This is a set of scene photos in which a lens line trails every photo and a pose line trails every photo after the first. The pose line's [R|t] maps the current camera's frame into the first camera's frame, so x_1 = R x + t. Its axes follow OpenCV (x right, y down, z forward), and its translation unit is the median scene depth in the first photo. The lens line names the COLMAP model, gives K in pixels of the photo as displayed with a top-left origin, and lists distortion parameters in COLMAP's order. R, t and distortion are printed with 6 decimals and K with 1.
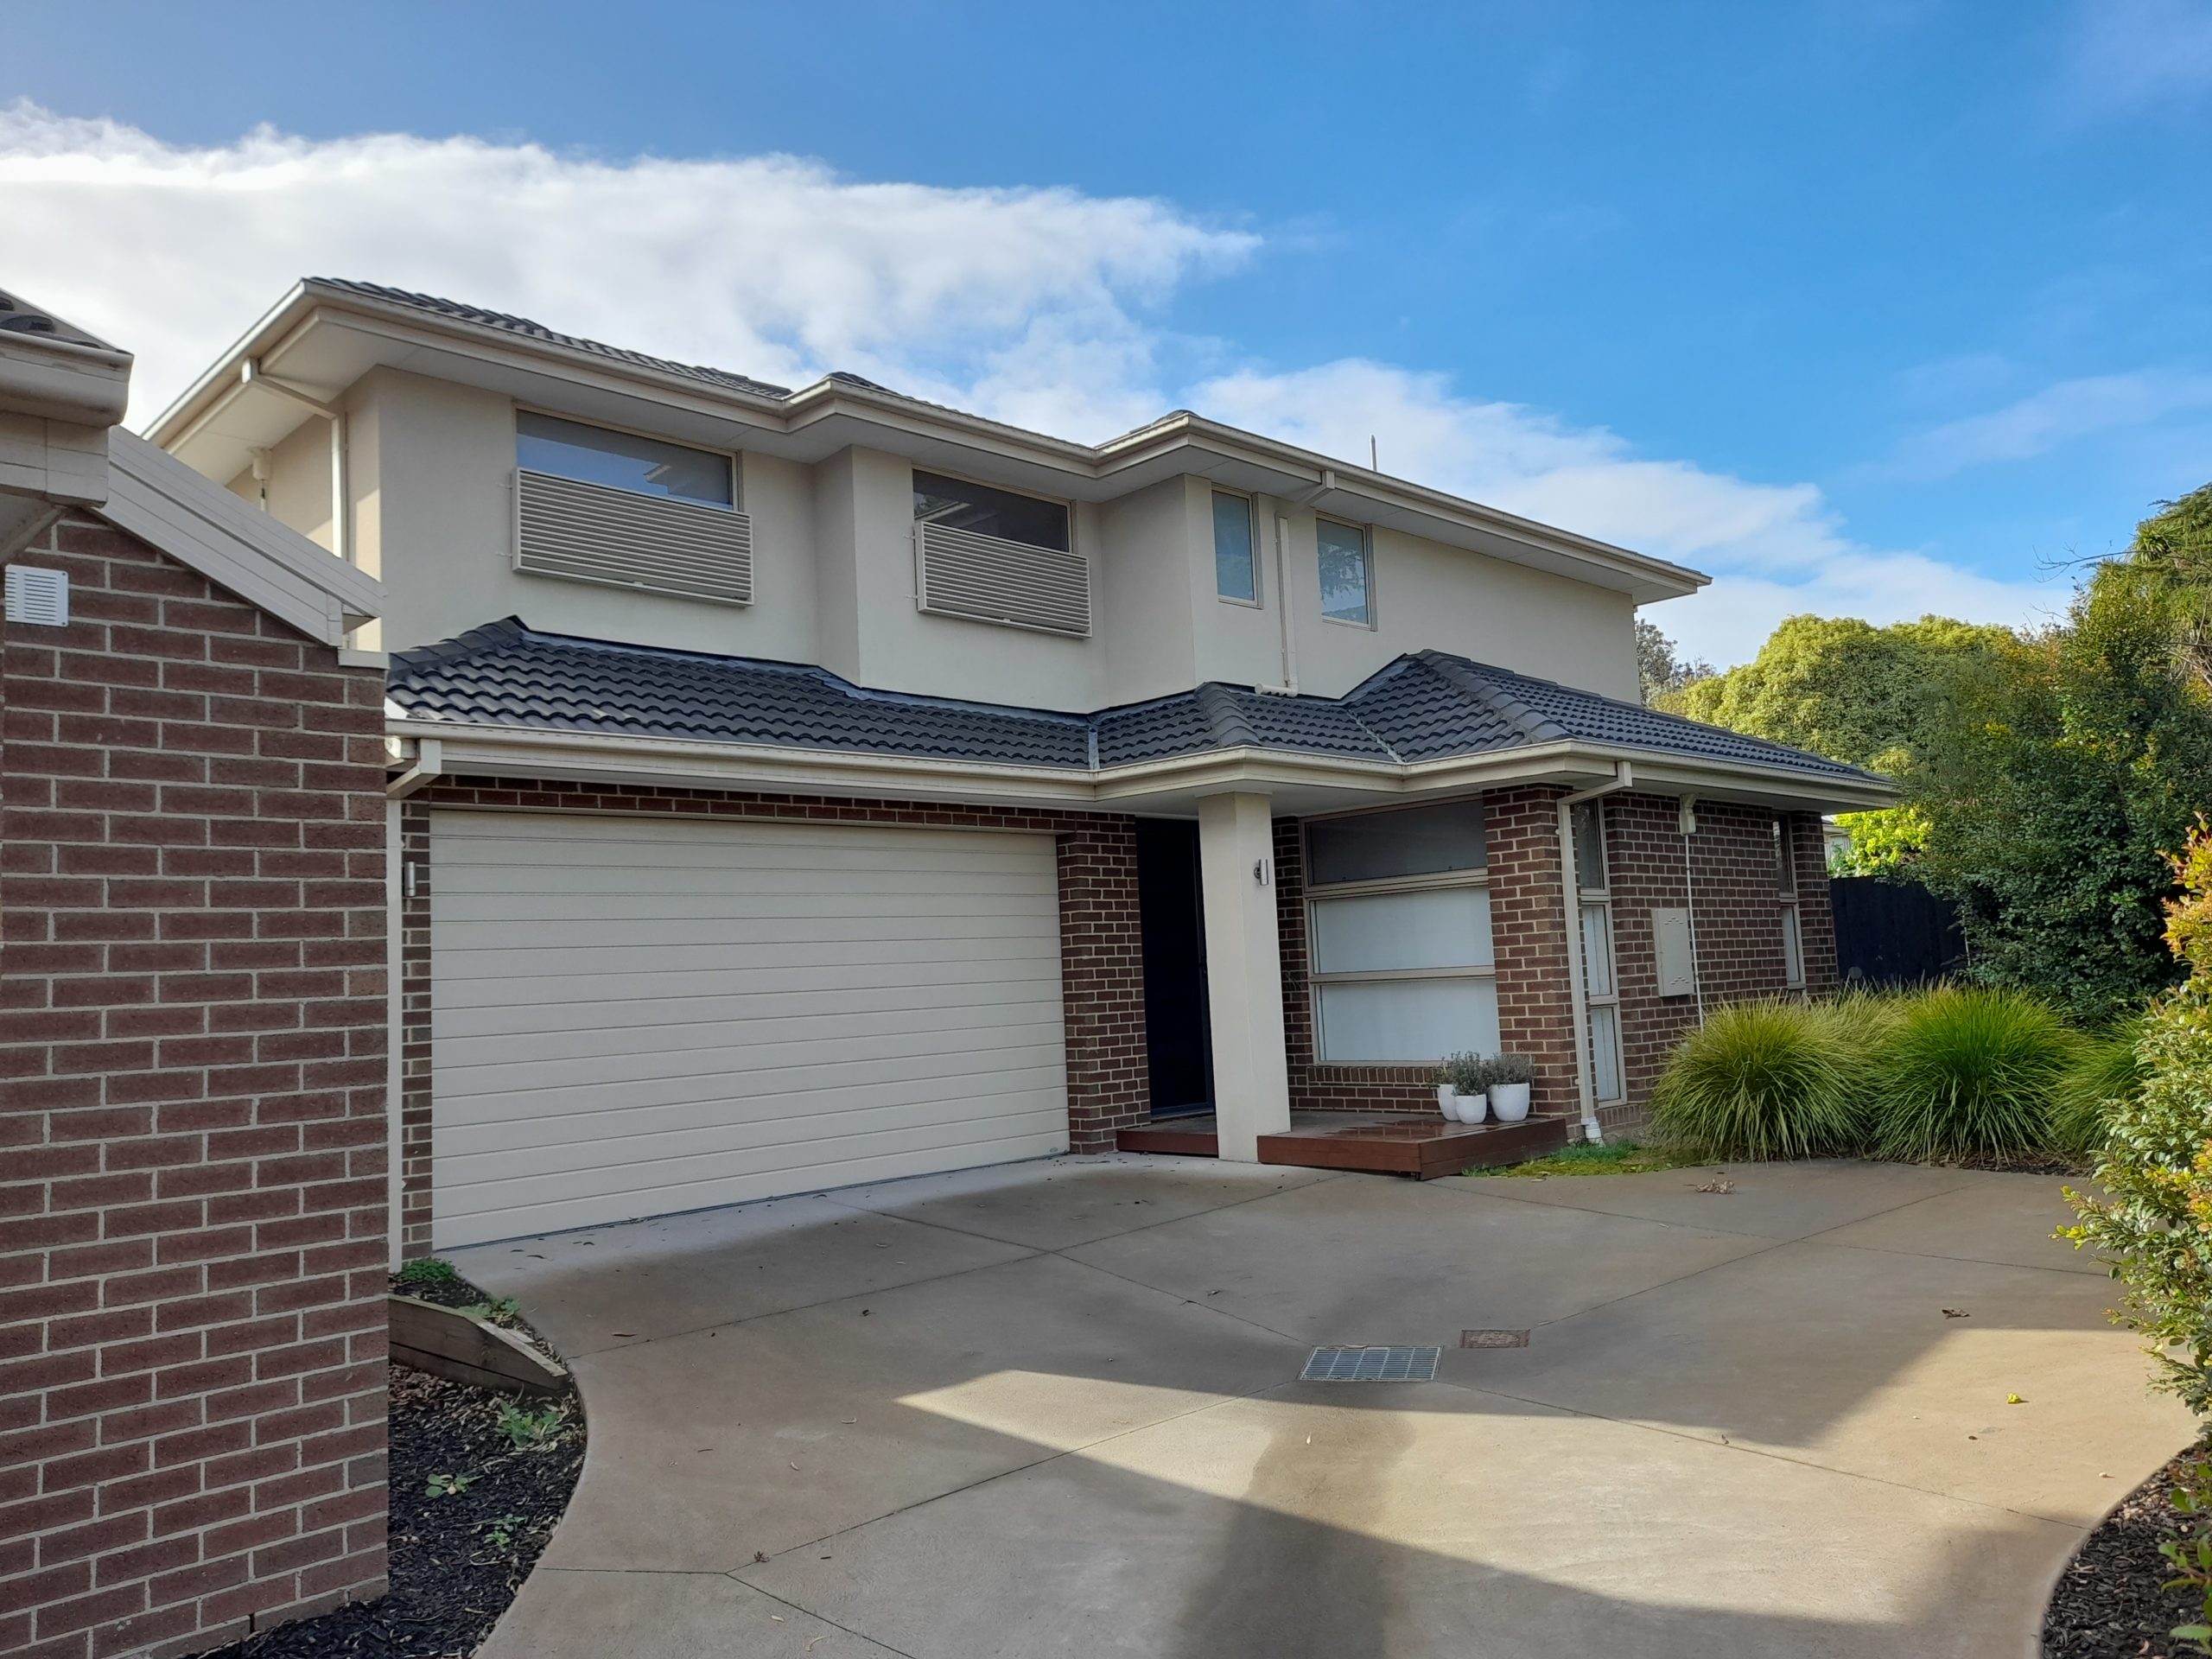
lens RADIAL K [[1605.0, 0, 1106.0], [0, 1605.0, 829.5], [0, 0, 1]] dist [0.039204, -0.000637]
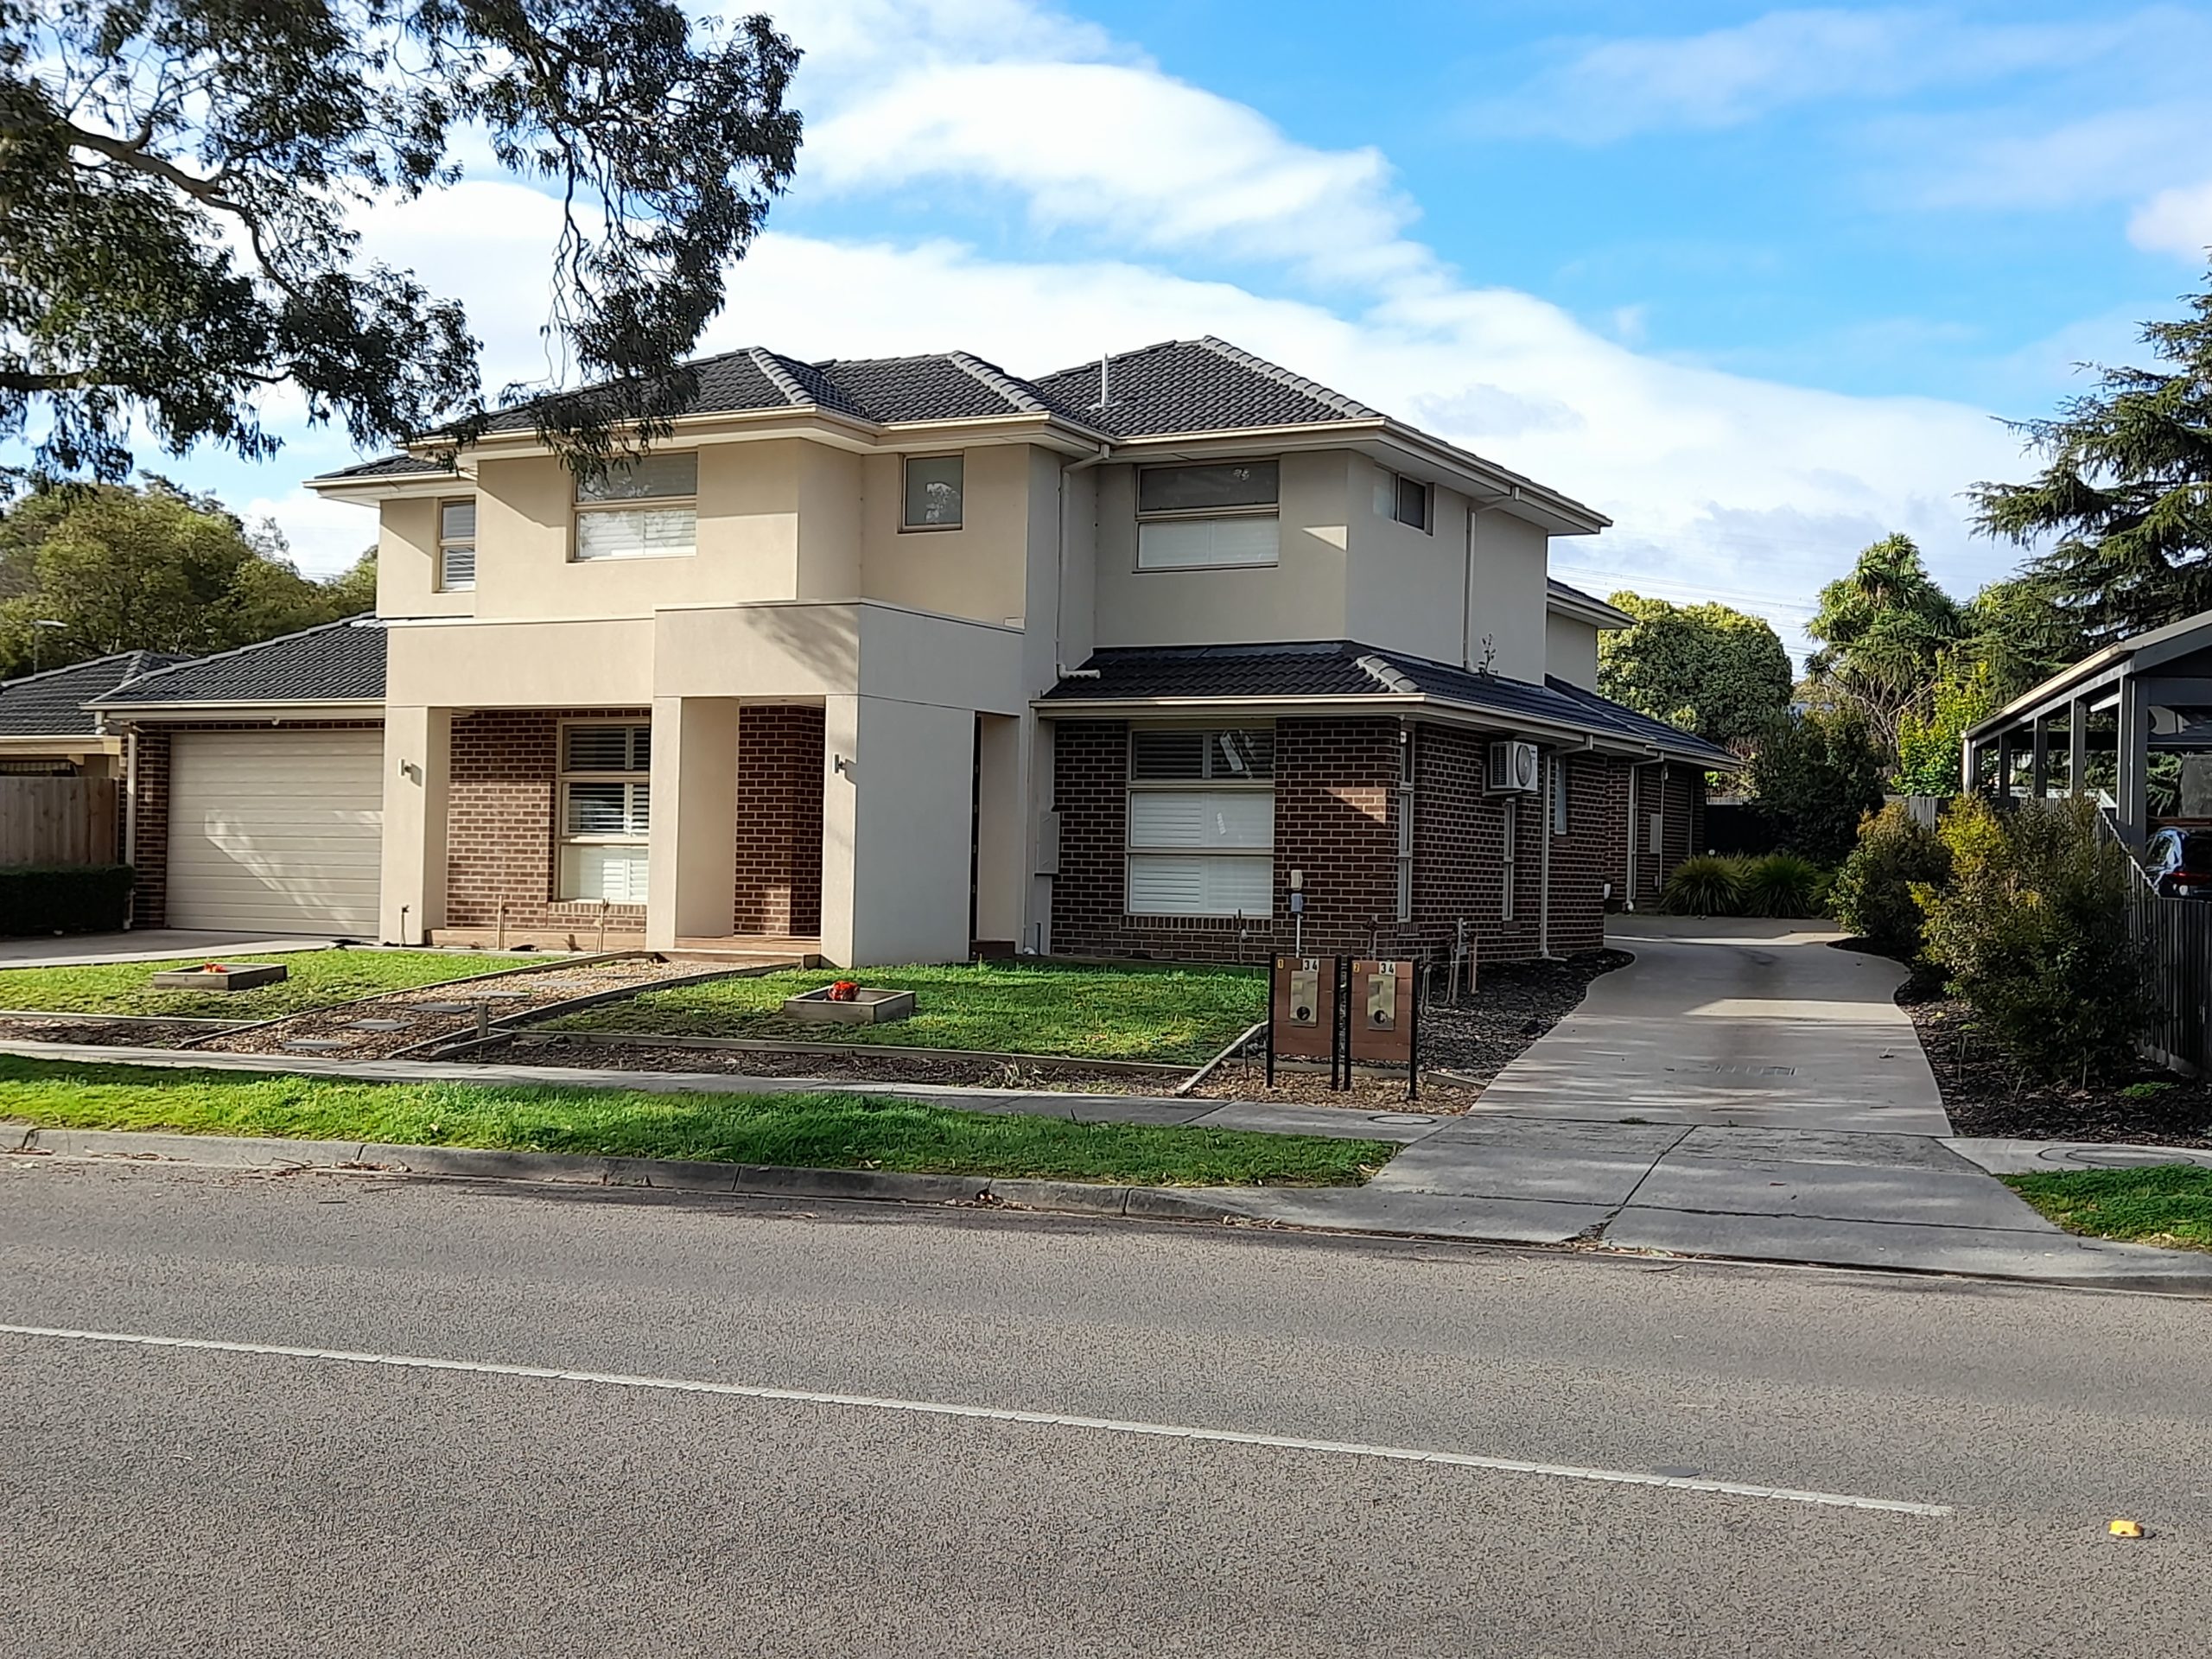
lens RADIAL K [[2452.9, 0, 1105.3], [0, 2452.9, 840.5], [0, 0, 1]] dist [0.092133, 0.006960]
pose [[0.954314, 0.074328, 0.289412, -1.468545], [-0.097655, 0.992963, 0.066992, -0.073830], [-0.282396, -0.092194, 0.954857, -2.194067]]
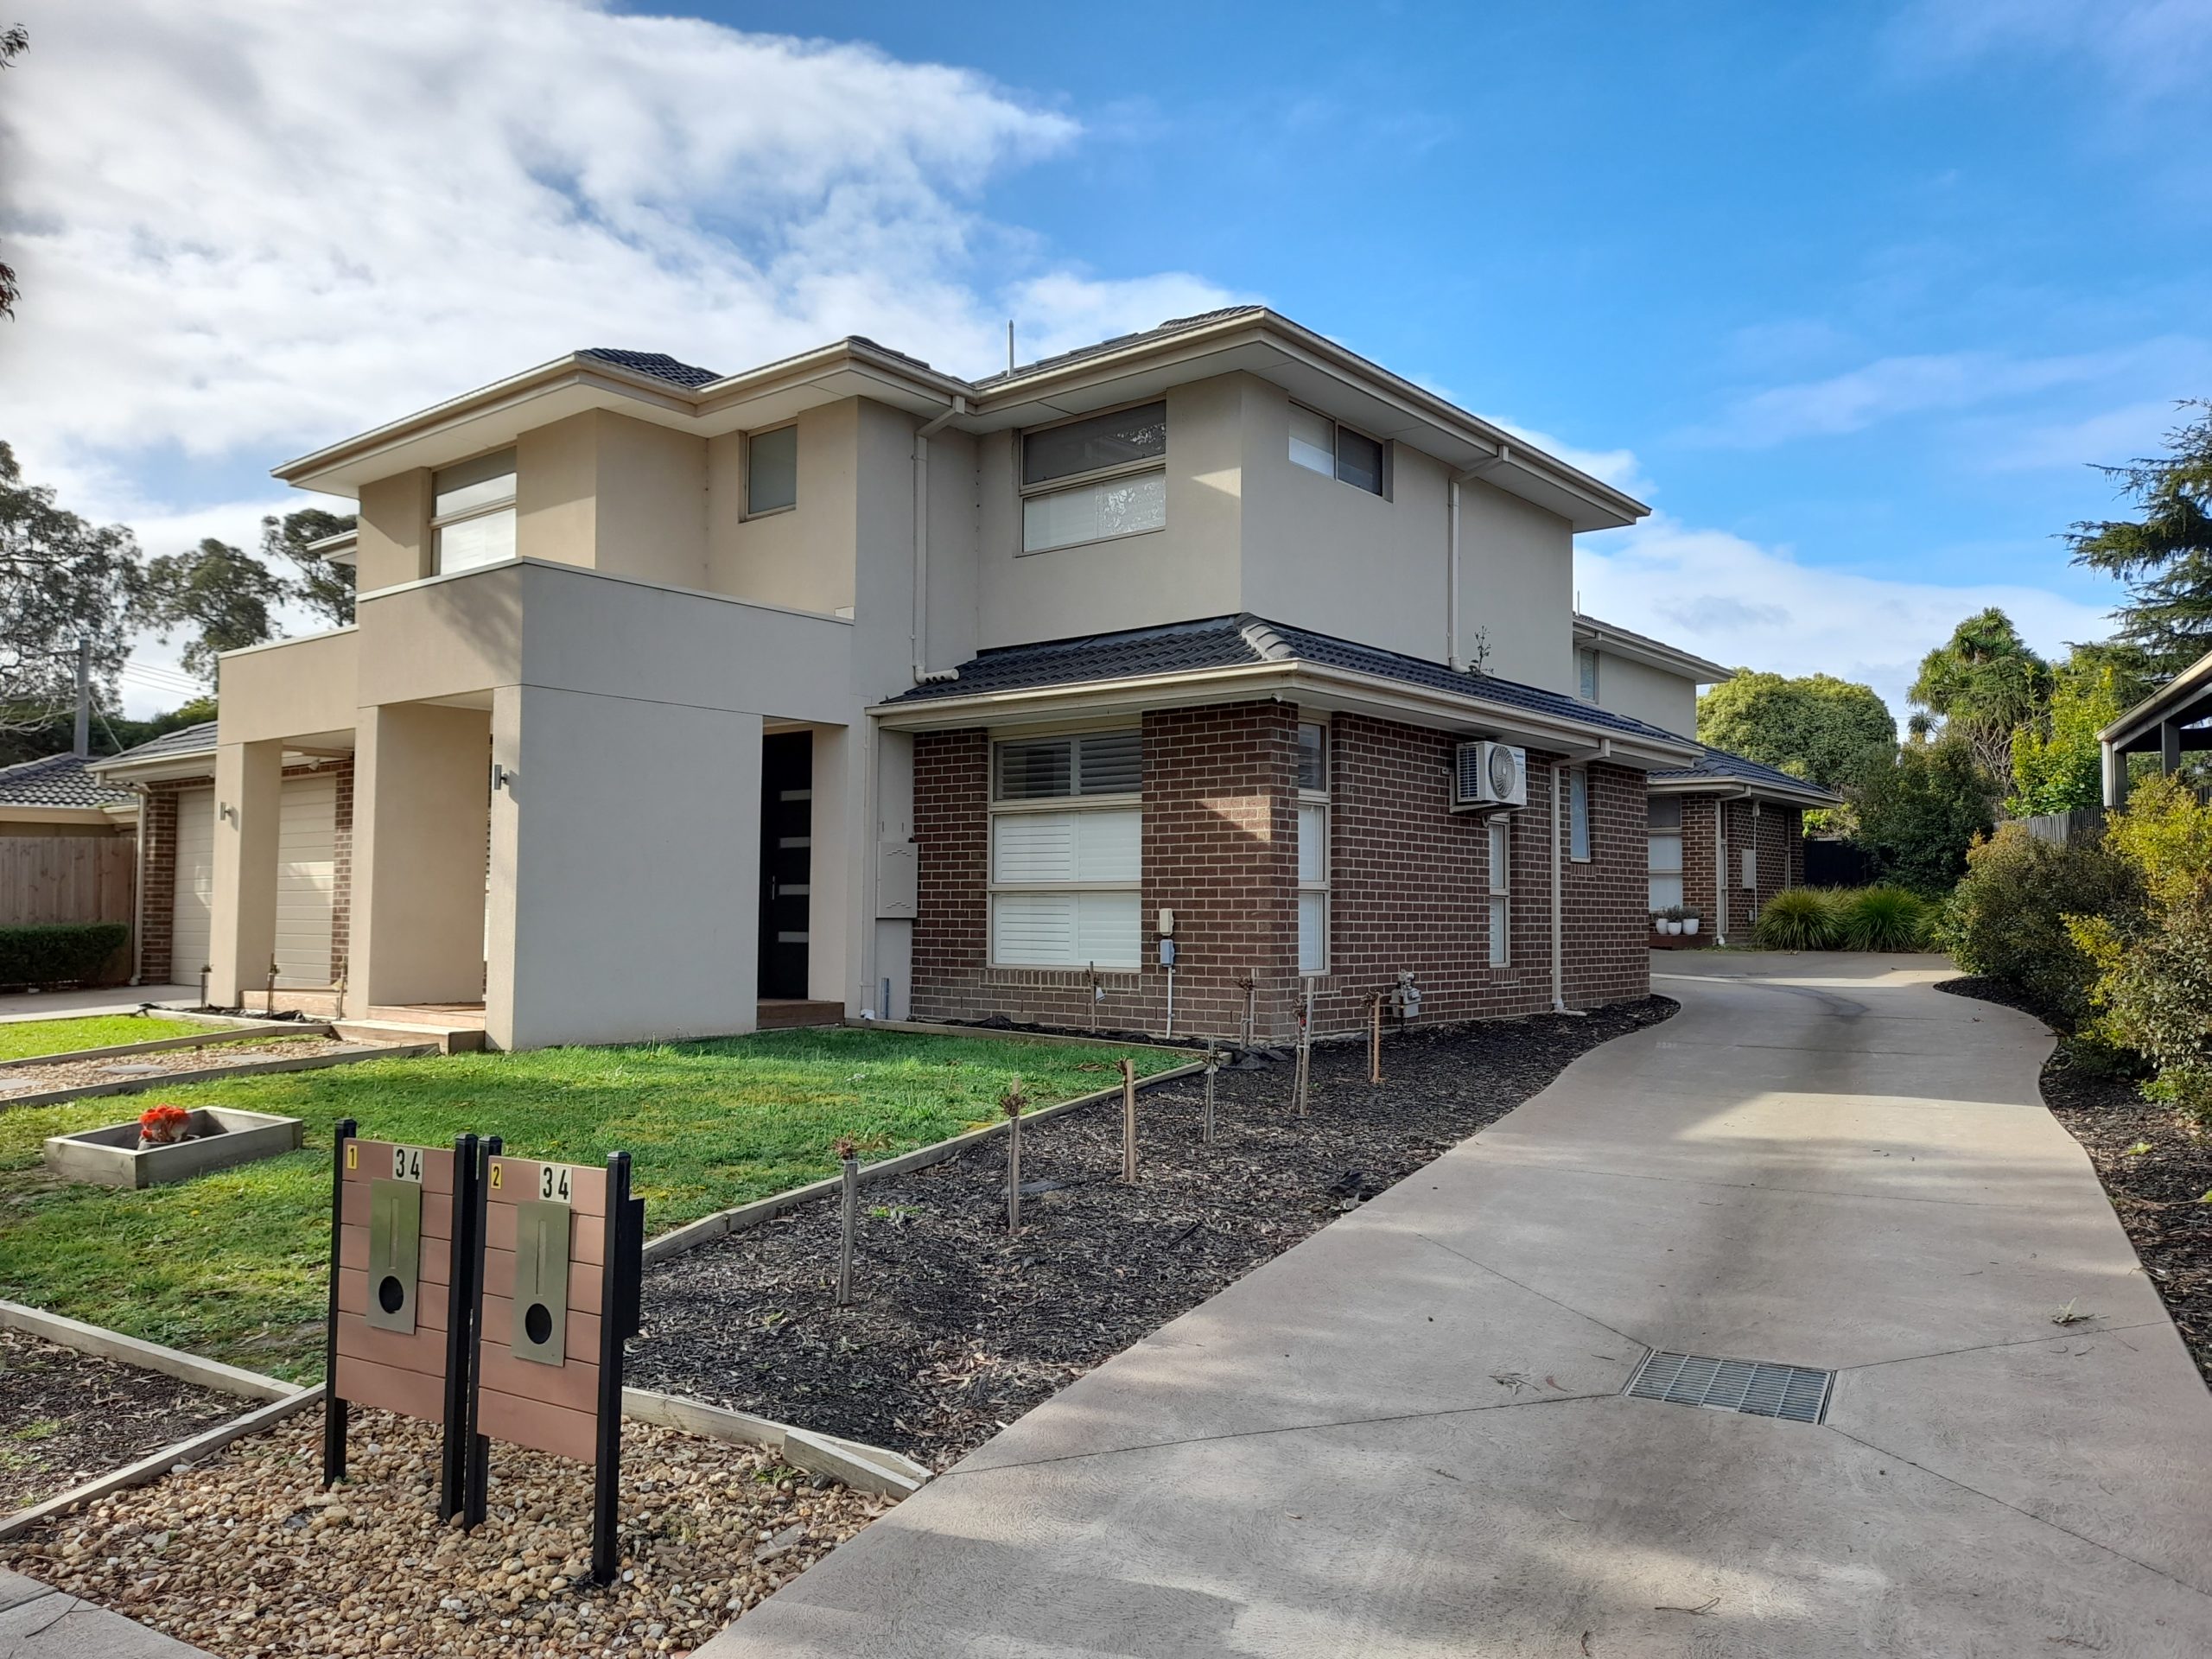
lens RADIAL K [[1567.6, 0, 1106.0], [0, 1567.6, 829.5], [0, 0, 1]] dist [0.086526, -0.084355]
pose [[0.993638, 0.061730, 0.094197, -0.817905], [-0.065904, 0.996948, 0.041857, -0.013469], [-0.091326, -0.047798, 0.994673, -1.212853]]
